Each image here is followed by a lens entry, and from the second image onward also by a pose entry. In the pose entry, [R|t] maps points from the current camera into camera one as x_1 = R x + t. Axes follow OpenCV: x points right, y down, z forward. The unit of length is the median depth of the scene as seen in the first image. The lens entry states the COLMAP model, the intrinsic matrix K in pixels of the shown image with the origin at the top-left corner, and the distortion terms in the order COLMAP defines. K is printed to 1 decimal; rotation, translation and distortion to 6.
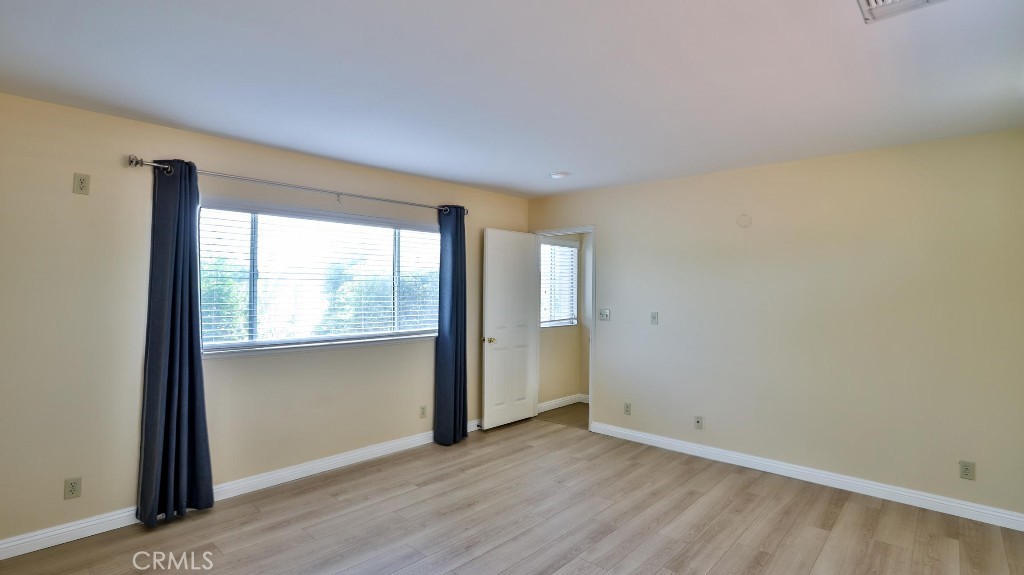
lens RADIAL K [[501.6, 0, 508.3], [0, 501.6, 278.5], [0, 0, 1]] dist [-0.064008, 0.033532]
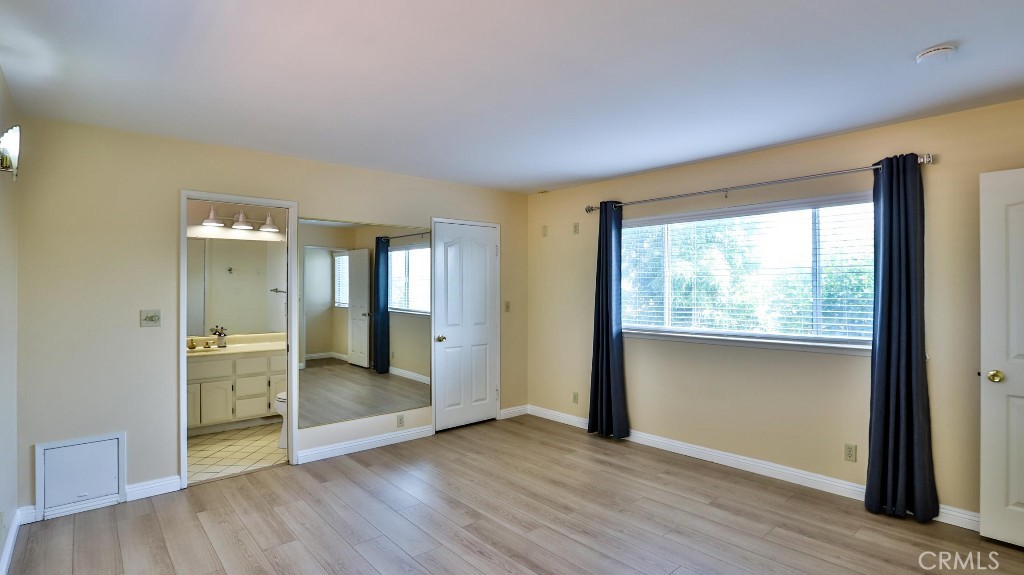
lens RADIAL K [[501.6, 0, 508.3], [0, 501.6, 278.5], [0, 0, 1]] dist [-0.064008, 0.033532]
pose [[-0.121150, -0.025431, -0.992308, 0.747378], [0.026265, 0.999240, -0.028815, 0.027371], [0.992287, -0.029554, -0.120390, 0.744677]]
